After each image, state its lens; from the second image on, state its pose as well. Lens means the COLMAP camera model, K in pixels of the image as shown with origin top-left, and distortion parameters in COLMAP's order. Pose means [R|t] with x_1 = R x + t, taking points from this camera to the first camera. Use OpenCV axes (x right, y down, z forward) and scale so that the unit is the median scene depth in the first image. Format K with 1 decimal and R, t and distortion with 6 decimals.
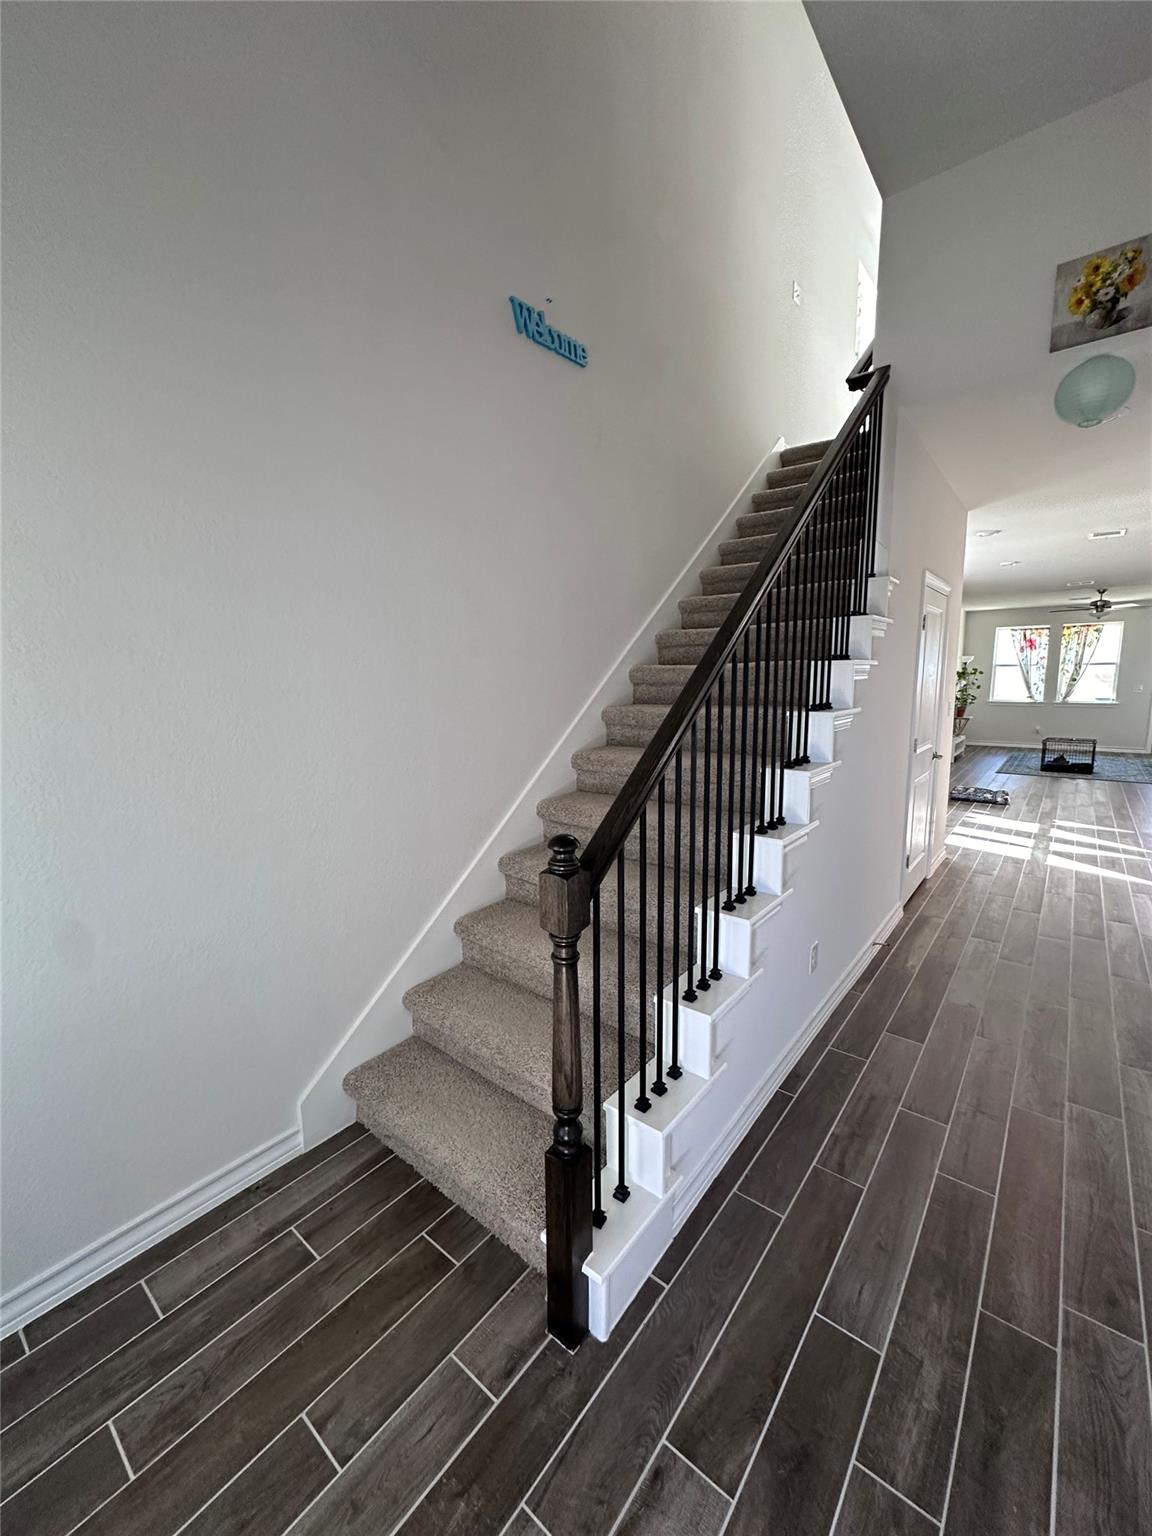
lens RADIAL K [[611.4, 0, 576.6], [0, 611.4, 768.0], [0, 0, 1]] dist [-0.004826, 0.000475]
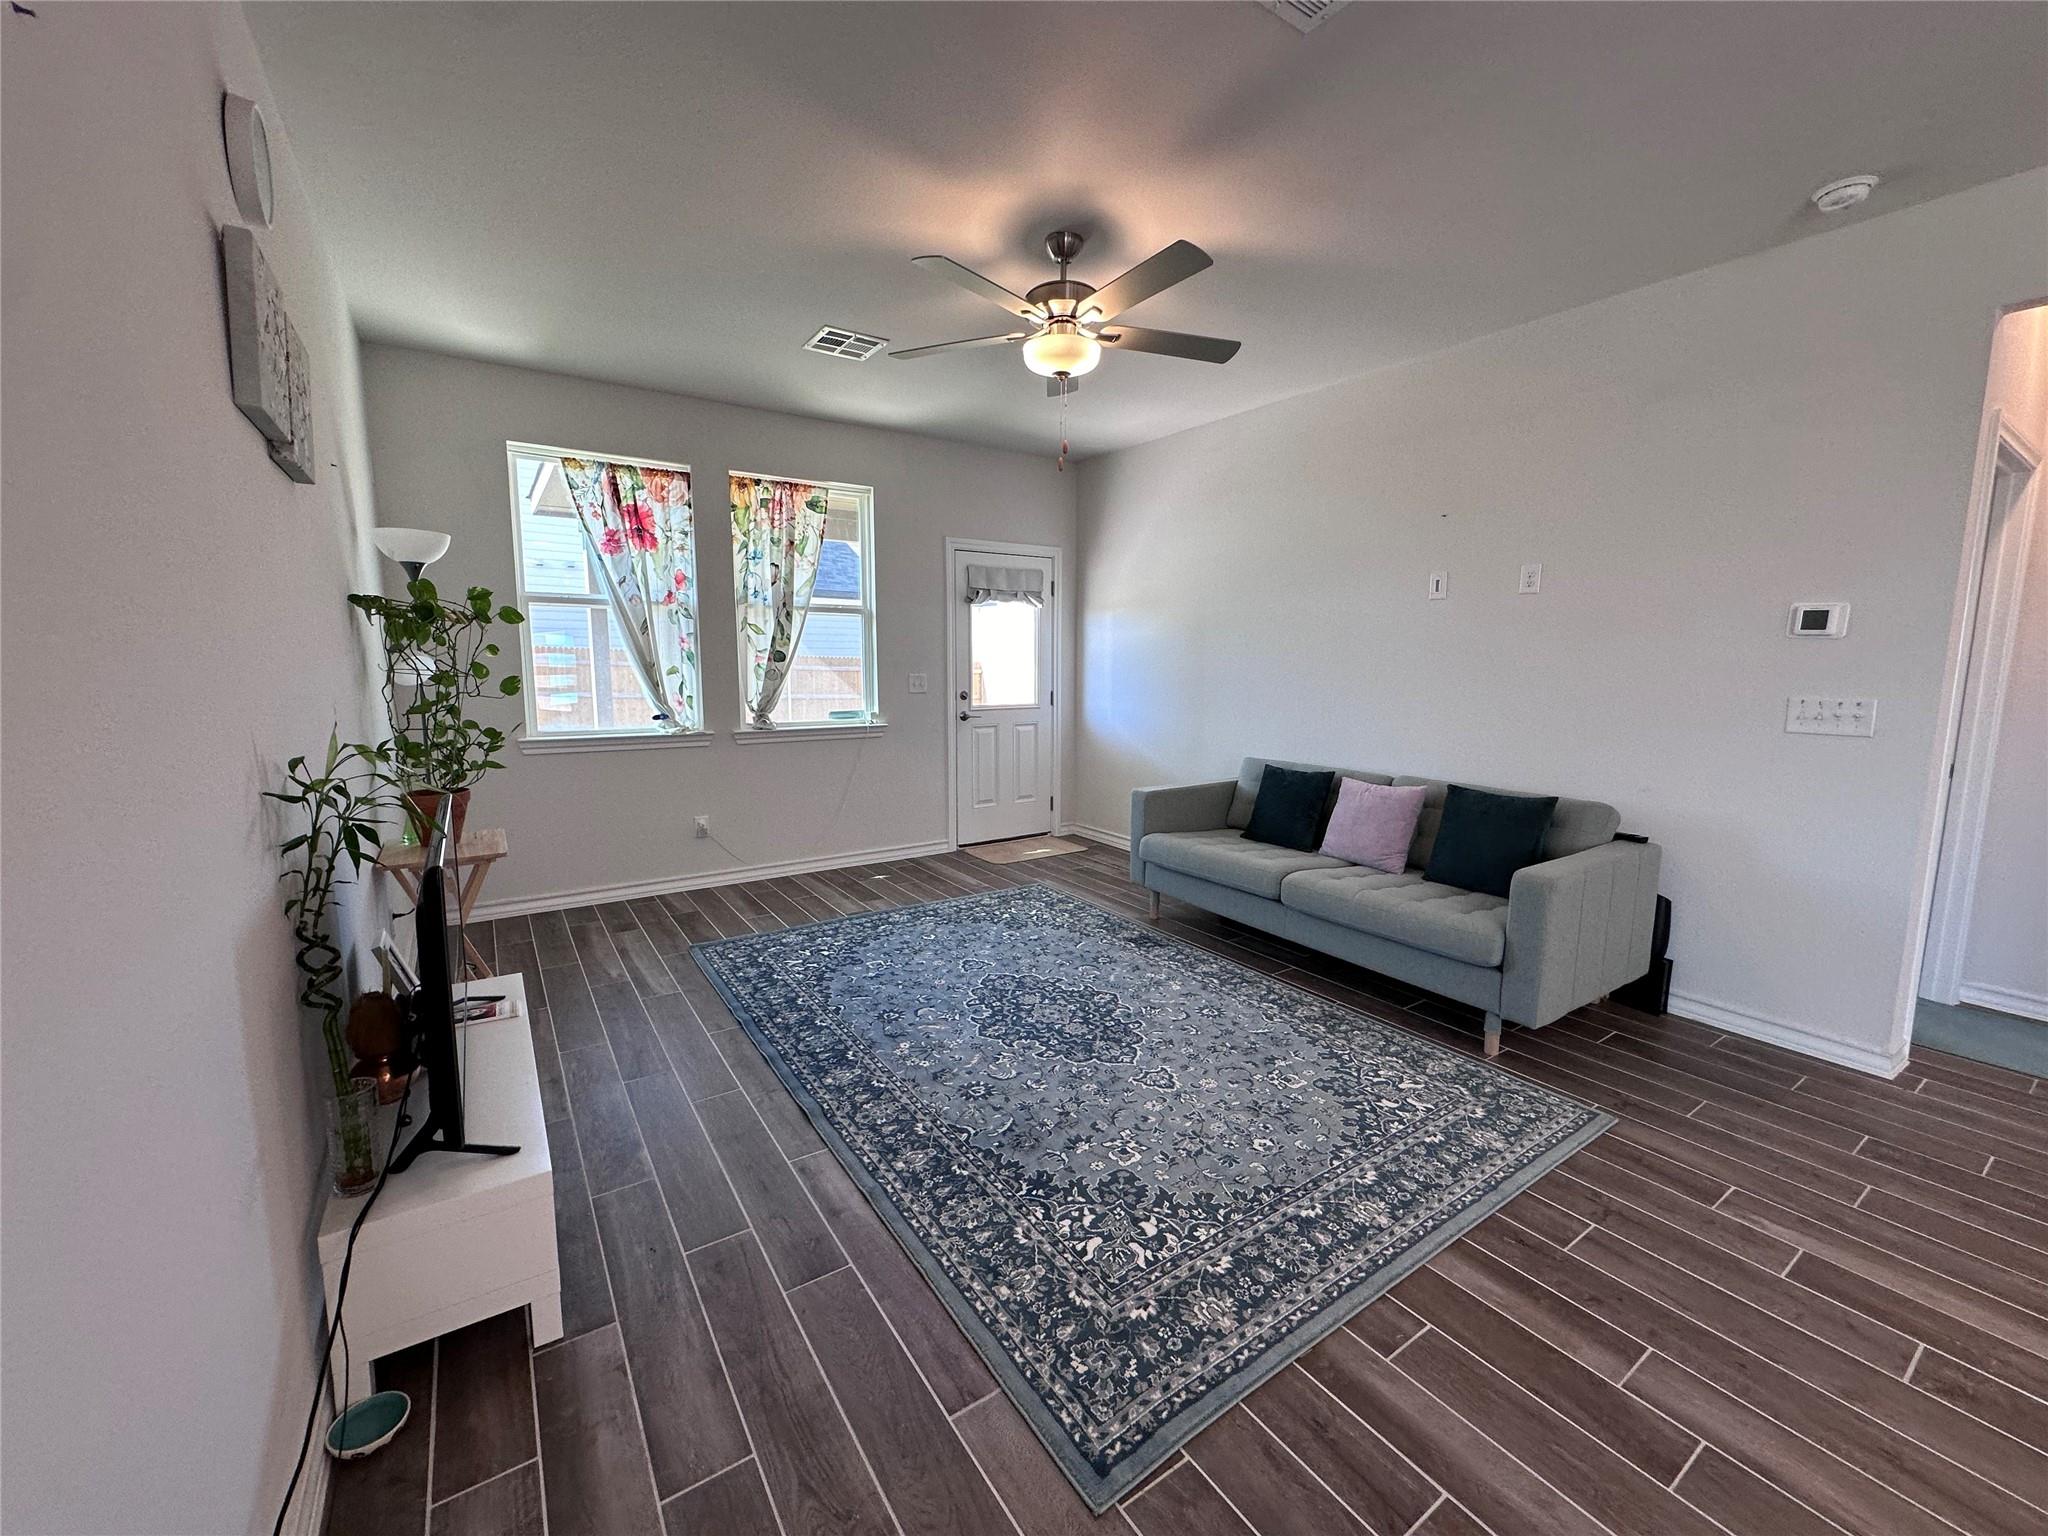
lens RADIAL K [[815.2, 0, 1024.5], [0, 815.2, 764.8], [0, 0, 1]] dist [-0.004826, 0.000475]
pose [[0.290945, -0.110243, 0.950367, 0.527310], [0.132850, 0.988371, 0.073980, -0.122004], [-0.947471, 0.104732, 0.302207, 0.890796]]
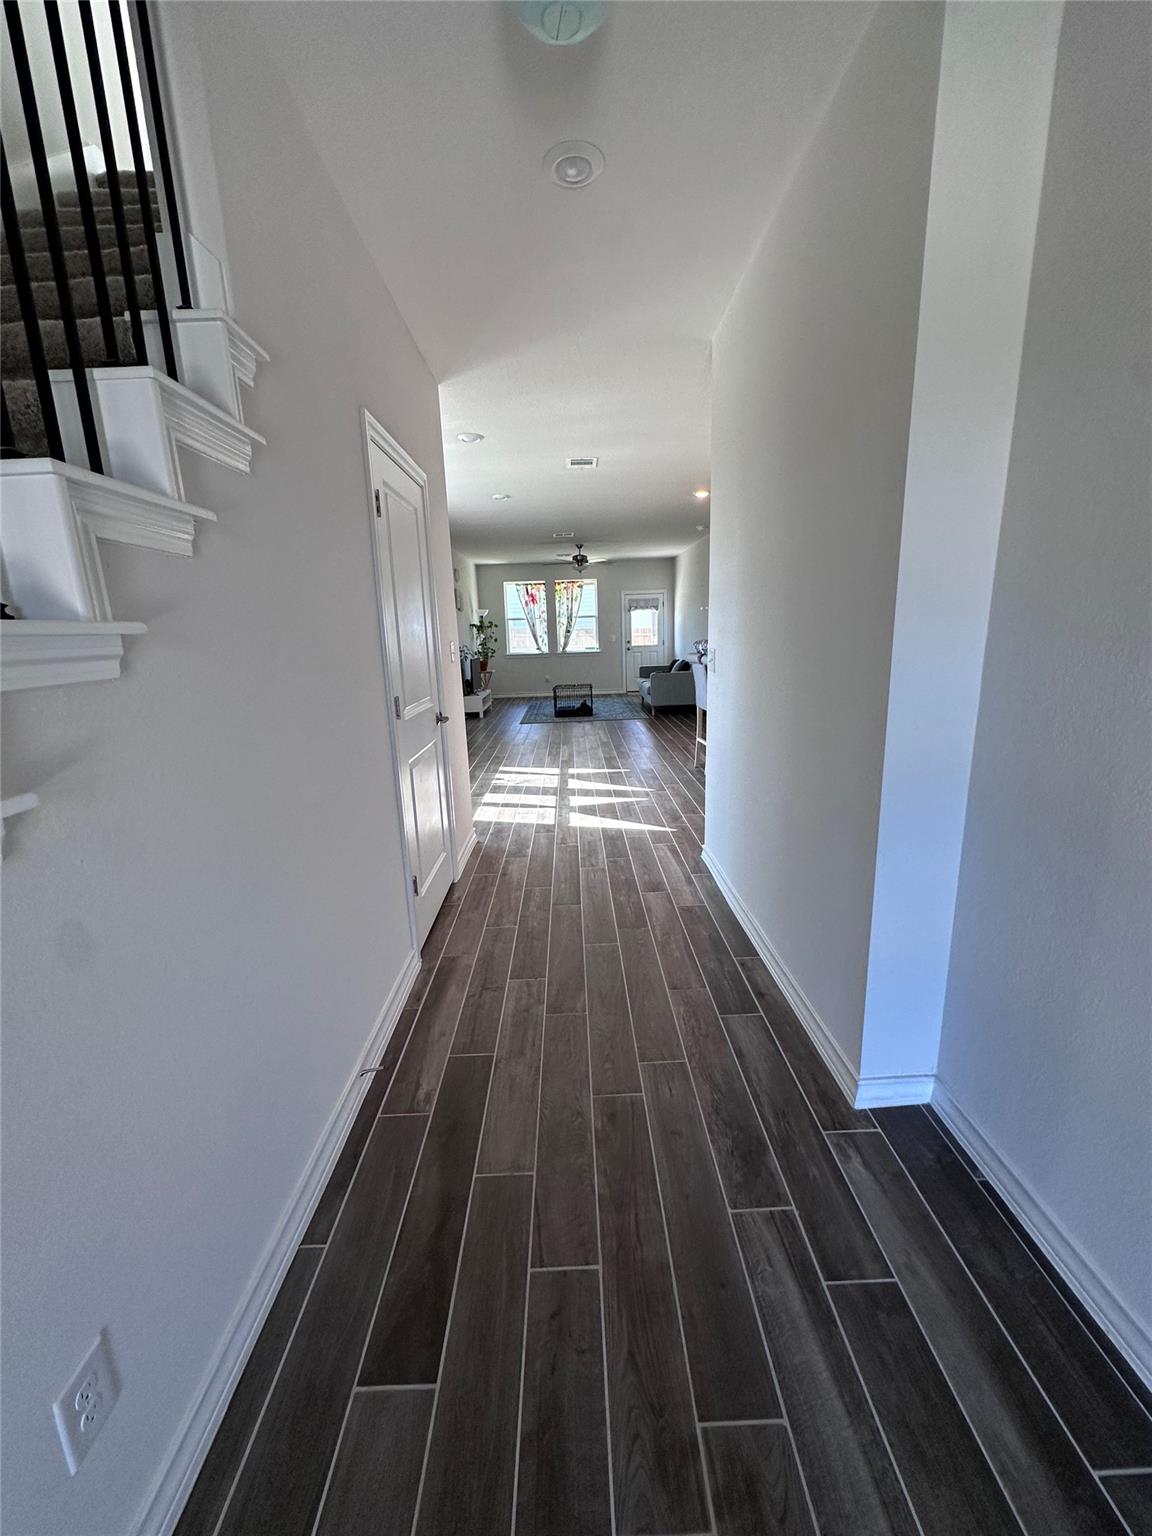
lens RADIAL K [[613.8, 0, 576.0], [0, 613.8, 768.0], [0, 0, 1]] dist [-0.001492, 0.000489]
pose [[0.766766, -0.151841, 0.623710, 0.109661], [0.118259, 0.988405, 0.095242, -0.005029], [-0.630940, 0.000731, 0.775832, 0.147937]]
